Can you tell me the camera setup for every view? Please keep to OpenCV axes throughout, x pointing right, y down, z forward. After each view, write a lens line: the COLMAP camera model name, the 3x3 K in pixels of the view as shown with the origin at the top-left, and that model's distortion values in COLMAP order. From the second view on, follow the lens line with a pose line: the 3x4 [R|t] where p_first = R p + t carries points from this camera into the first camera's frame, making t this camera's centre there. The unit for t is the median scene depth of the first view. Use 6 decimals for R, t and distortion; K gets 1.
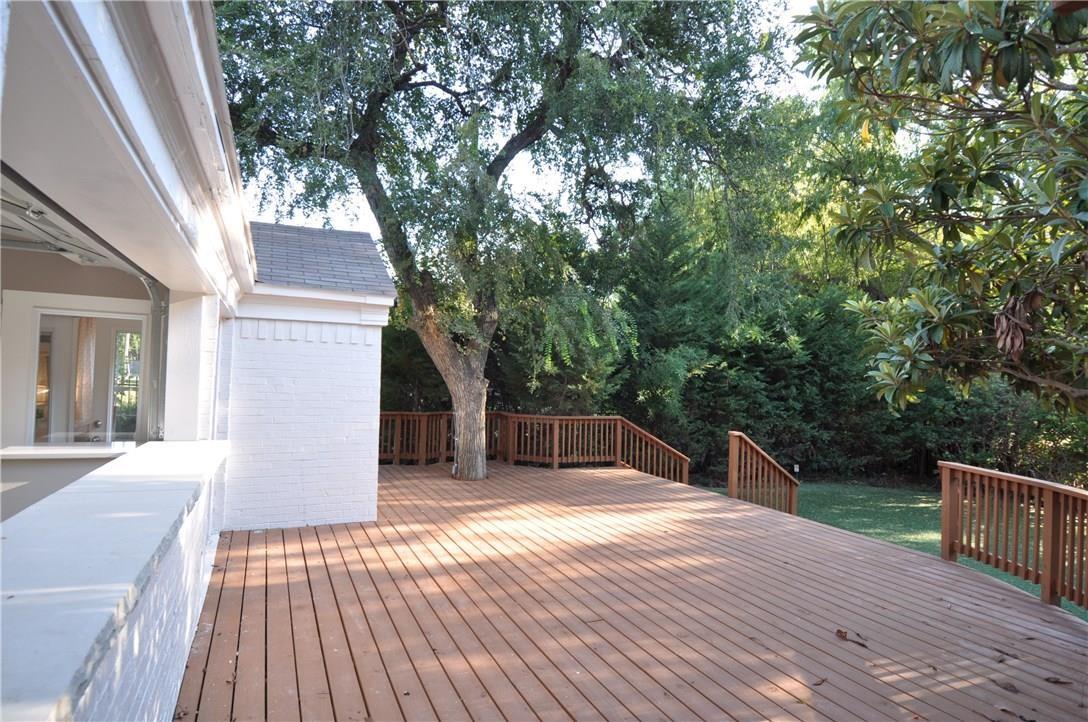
lens RADIAL K [[593.1, 0, 532.0], [0, 593.1, 363.2], [0, 0, 1]] dist [0.031040, -0.031078]
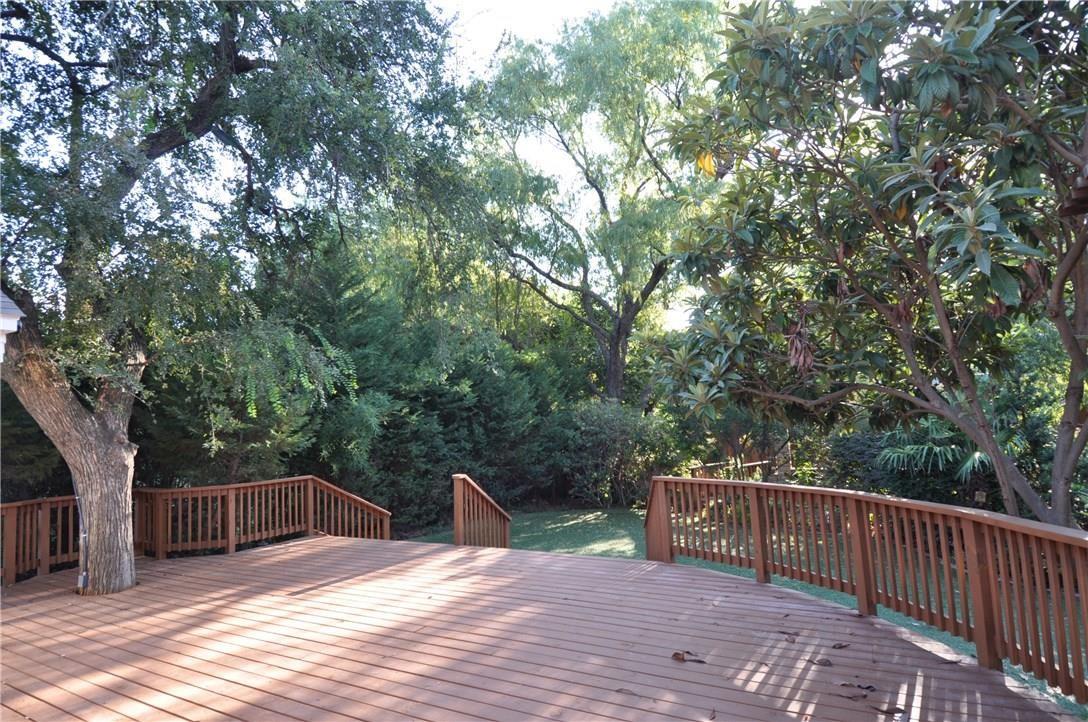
lens RADIAL K [[593.1, 0, 538.3], [0, 593.1, 359.2], [0, 0, 1]] dist [0.031040, -0.031078]
pose [[0.808205, -0.002034, 0.588898, -0.106965], [0.057526, 0.995484, -0.075511, 0.007603], [-0.586085, 0.094905, 0.804672, 0.116952]]
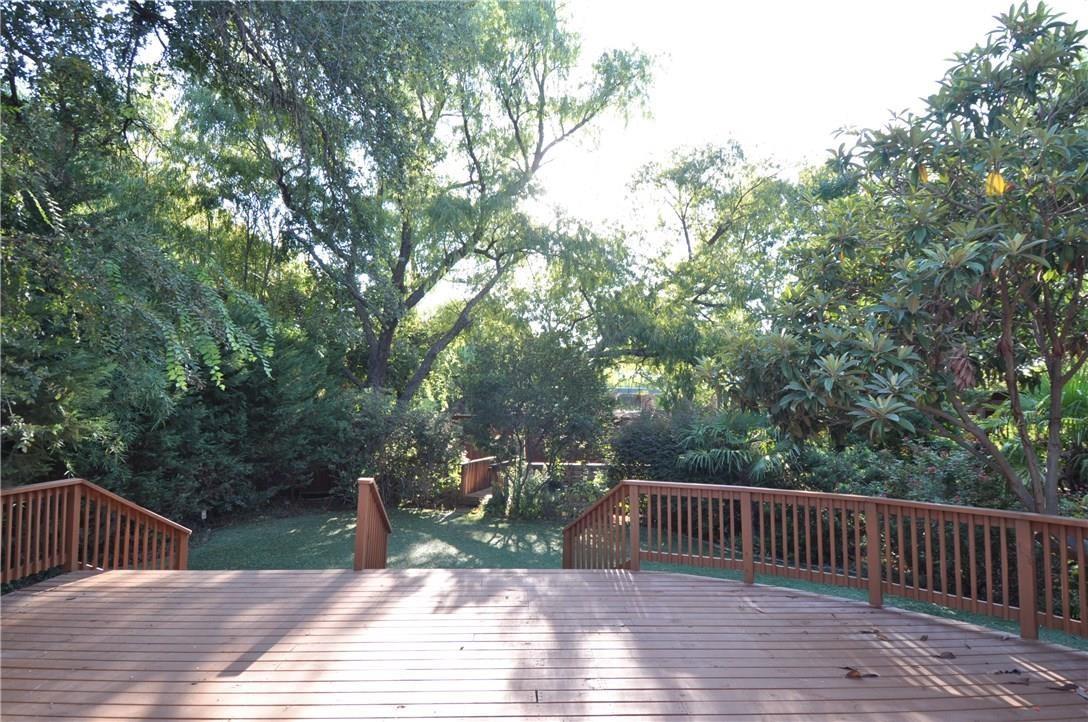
lens RADIAL K [[593.1, 0, 538.2], [0, 593.1, 361.4], [0, 0, 1]] dist [0.031040, -0.031078]
pose [[0.371967, 0.051820, 0.926798, -0.248539], [-0.017695, 0.998655, -0.048736, -0.000160], [-0.928077, 0.001728, 0.372384, 0.457041]]
